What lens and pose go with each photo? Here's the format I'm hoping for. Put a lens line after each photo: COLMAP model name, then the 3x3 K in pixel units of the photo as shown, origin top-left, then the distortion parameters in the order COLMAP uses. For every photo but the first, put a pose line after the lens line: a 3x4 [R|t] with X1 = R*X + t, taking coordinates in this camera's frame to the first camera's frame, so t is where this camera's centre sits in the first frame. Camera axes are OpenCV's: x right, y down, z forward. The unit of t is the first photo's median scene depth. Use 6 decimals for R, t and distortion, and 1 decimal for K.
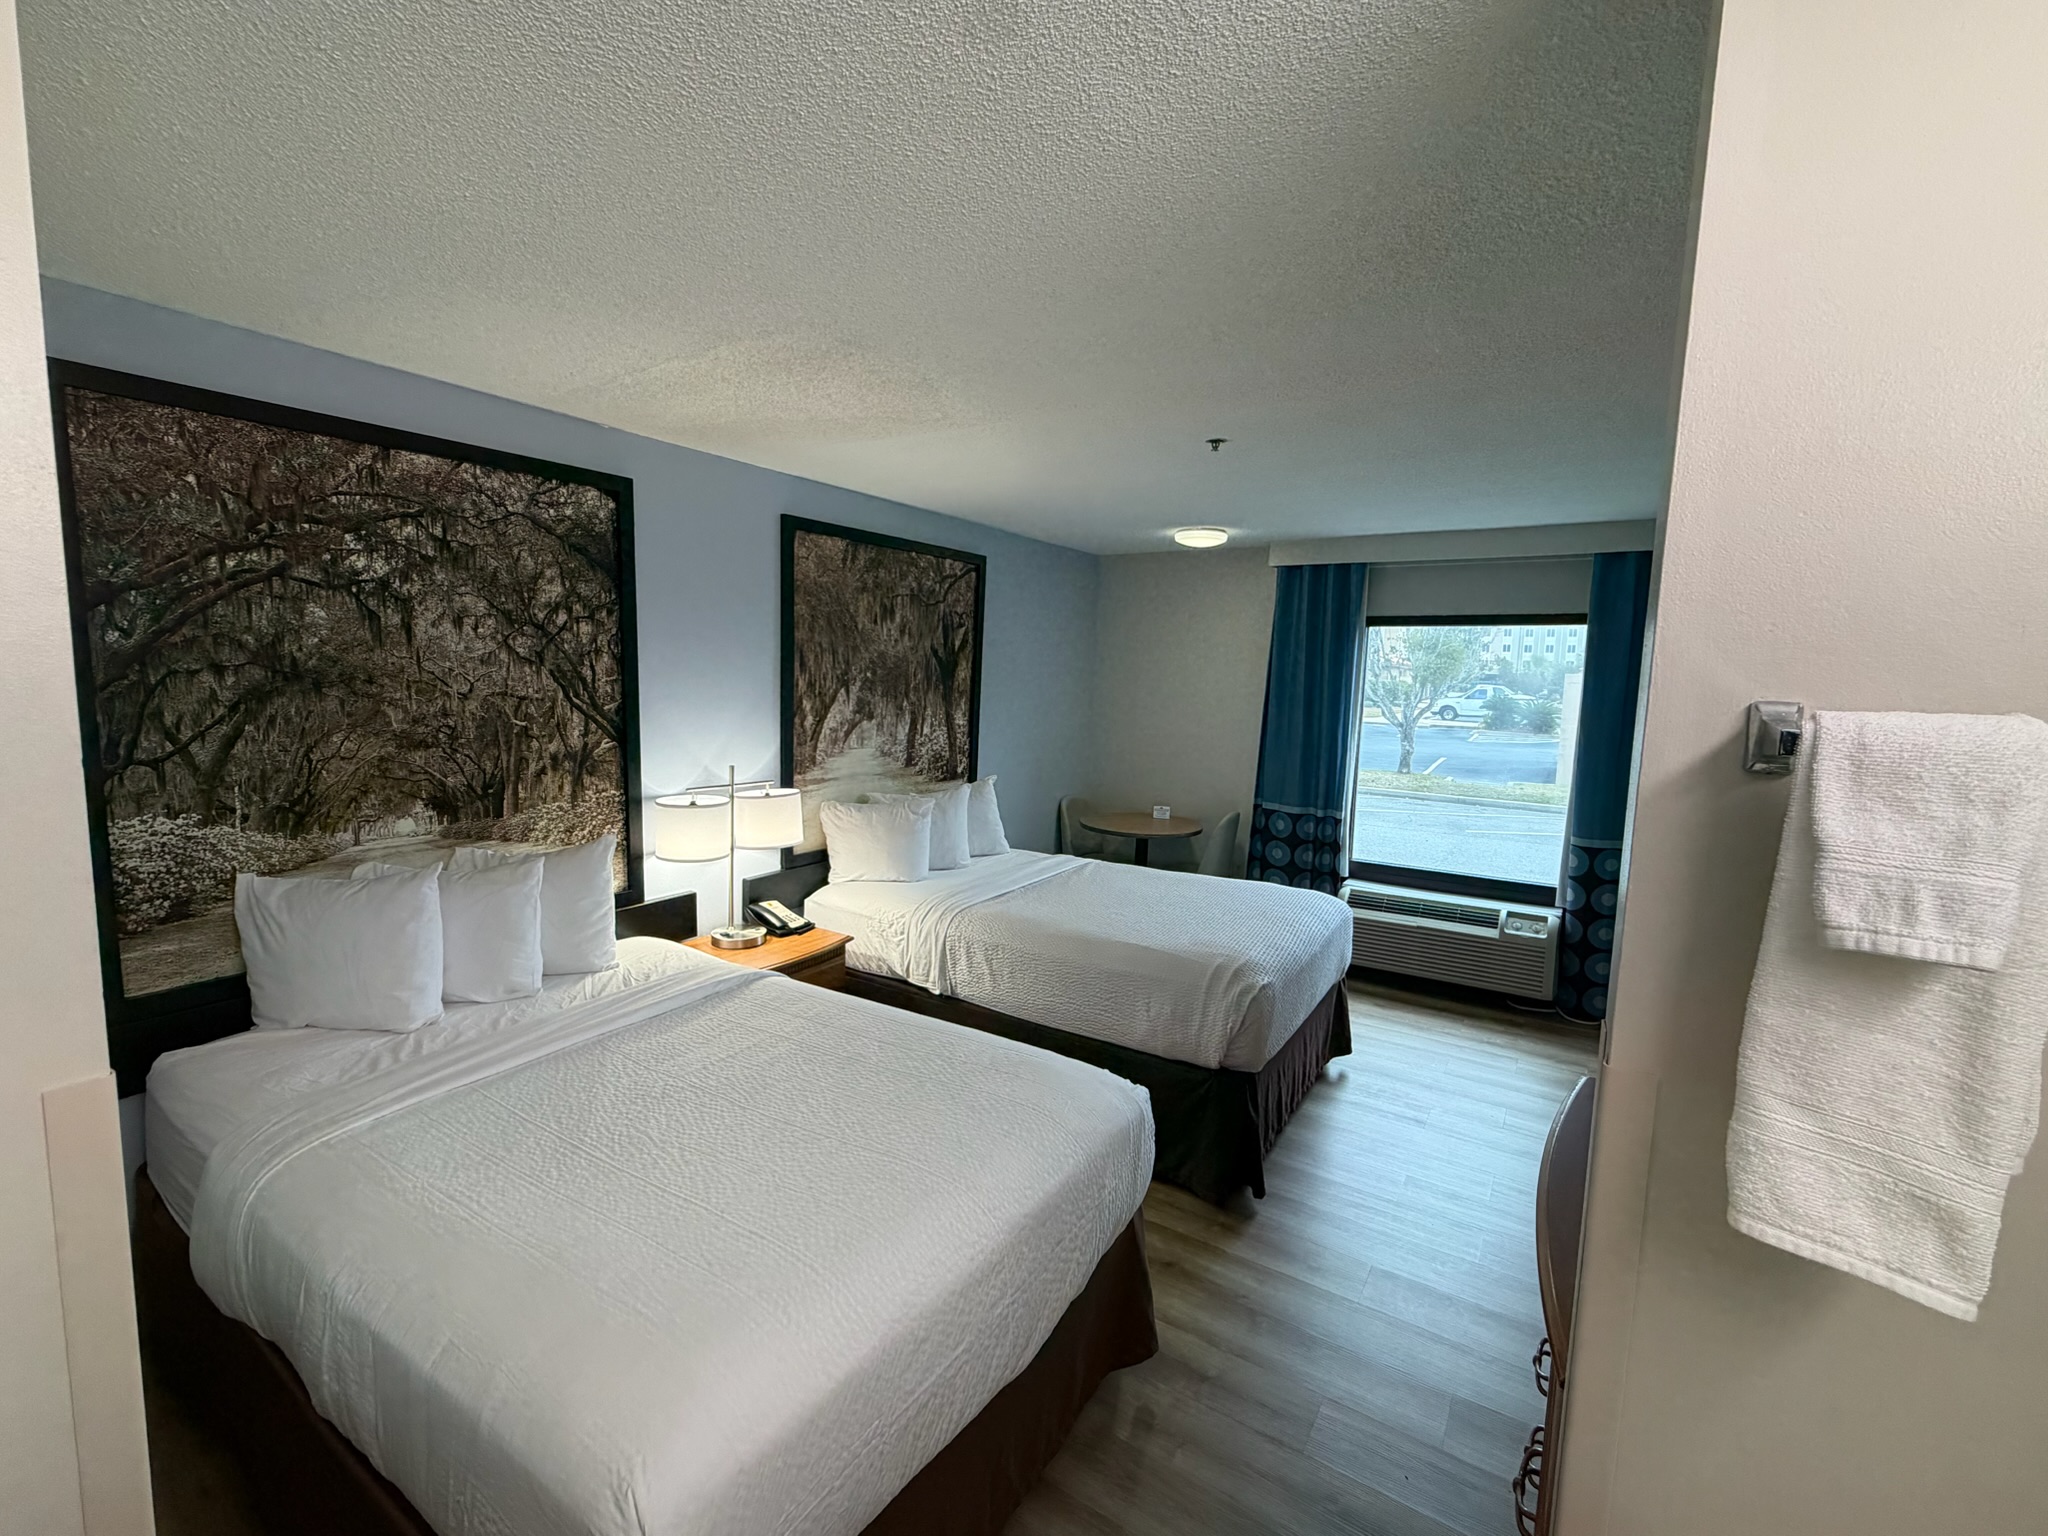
lens RADIAL K [[877.5, 0, 1024.0], [0, 877.5, 768.0], [0, 0, 1]] dist [0.014028, -0.000373]
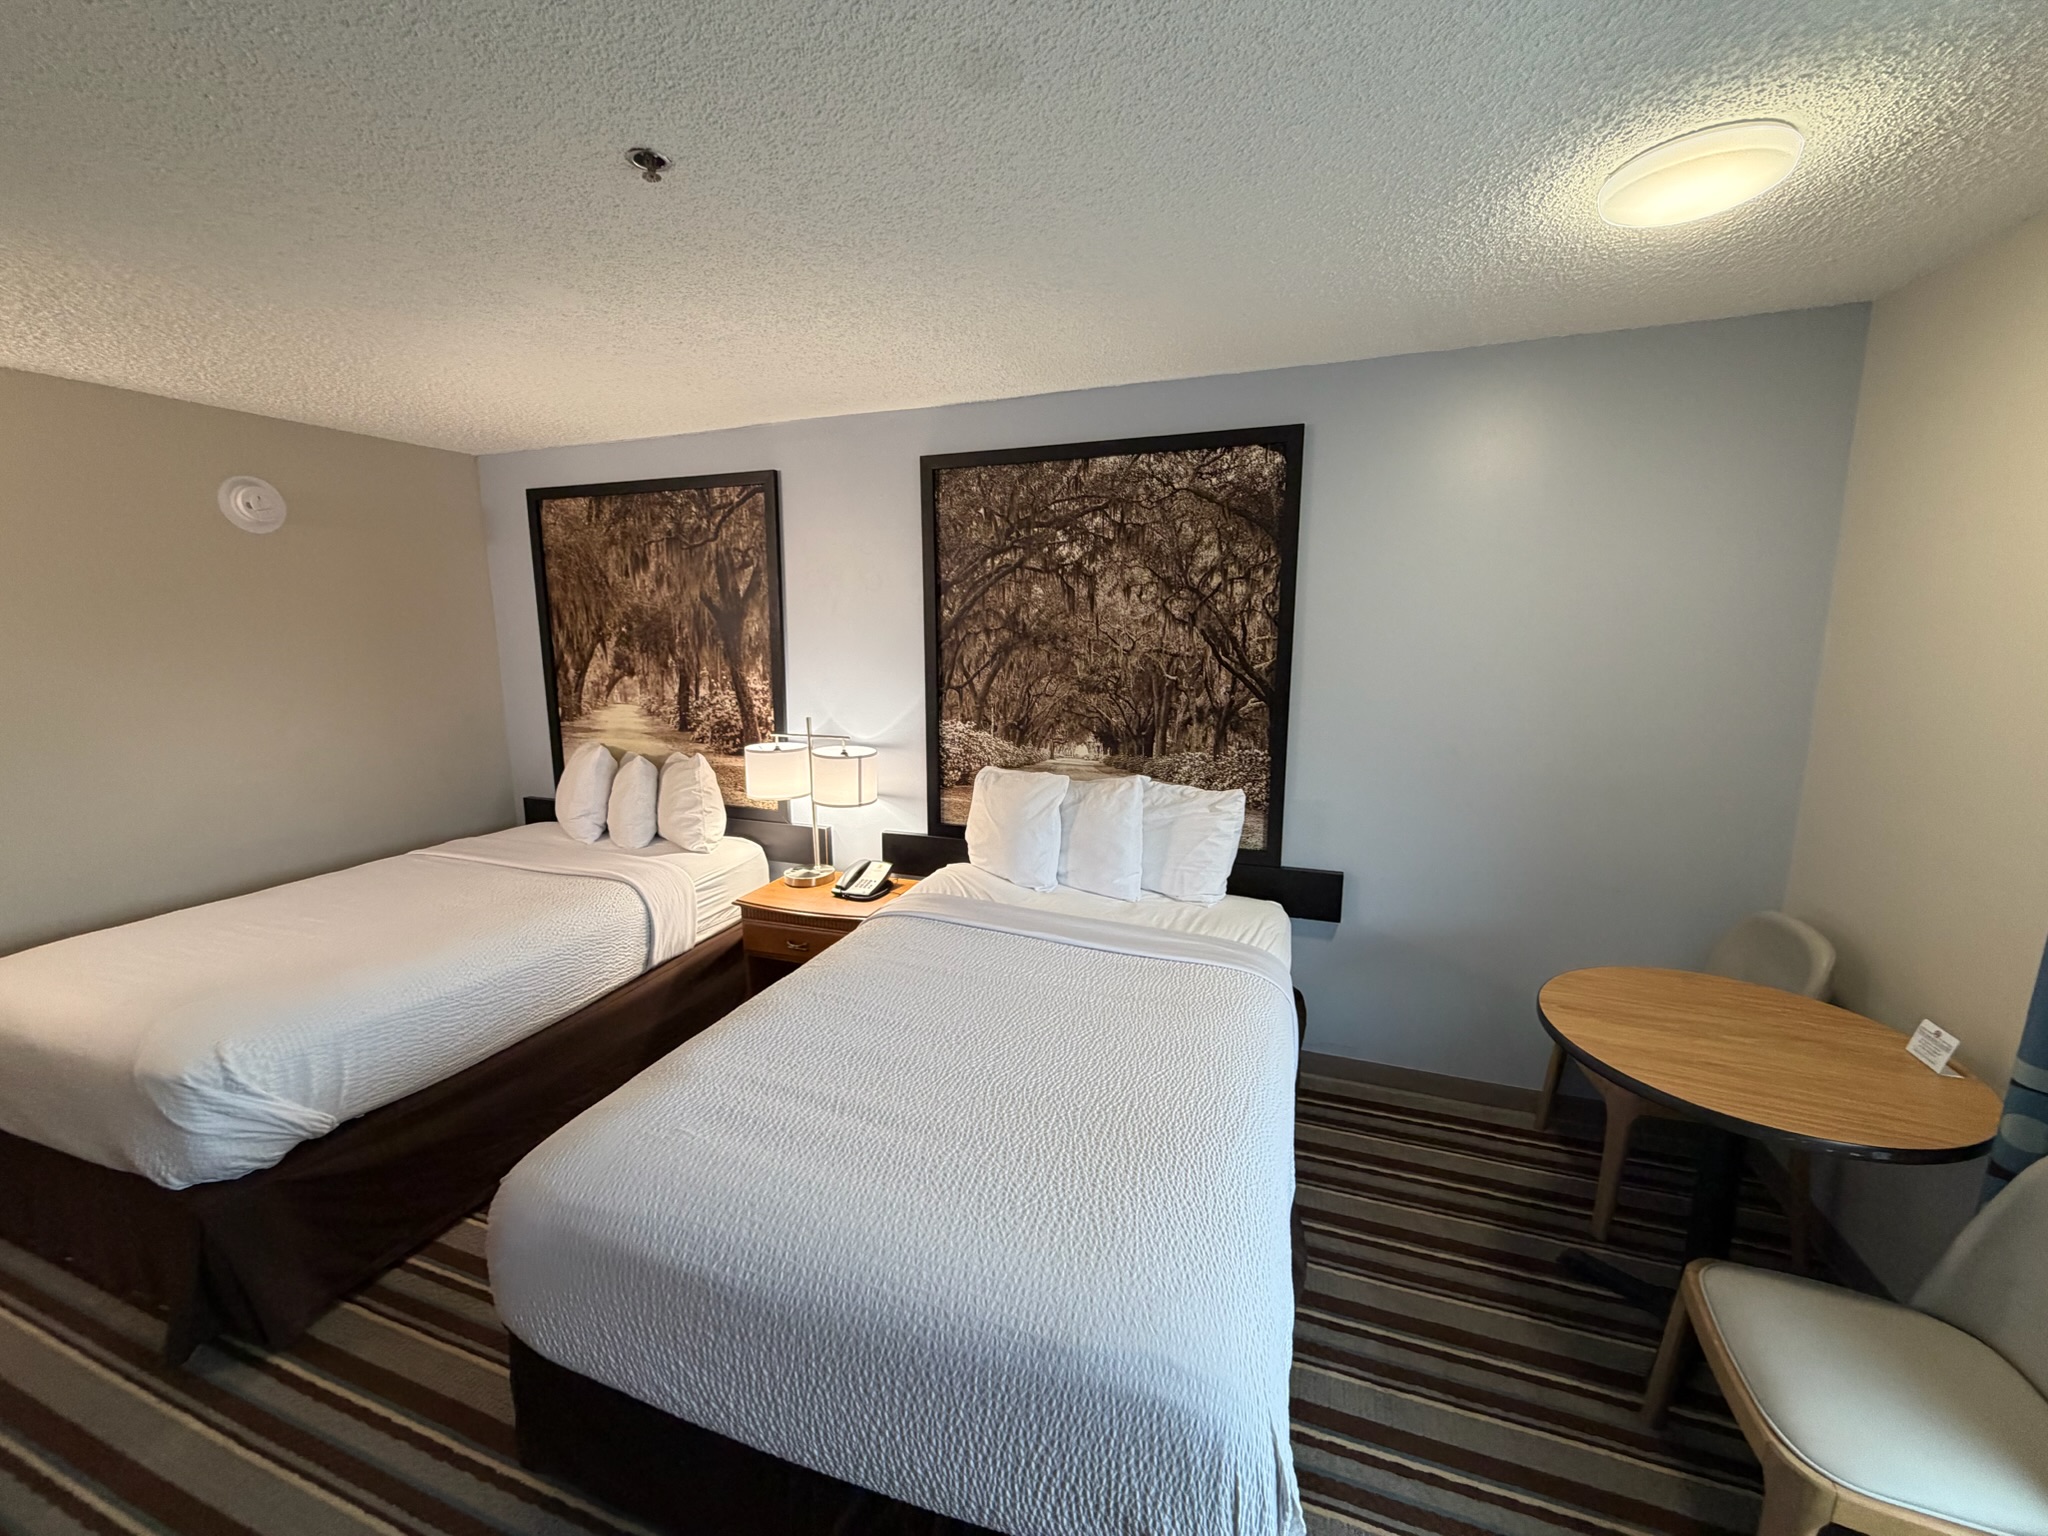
lens RADIAL K [[783.1, 0, 1024.0], [0, 783.1, 768.0], [0, 0, 1]] dist [-0.037283, 0.000424]
pose [[0.241957, 0.157098, -0.957485, 0.422717], [-0.099688, 0.985609, 0.136521, -0.062849], [0.965152, 0.062417, 0.254136, 0.658342]]
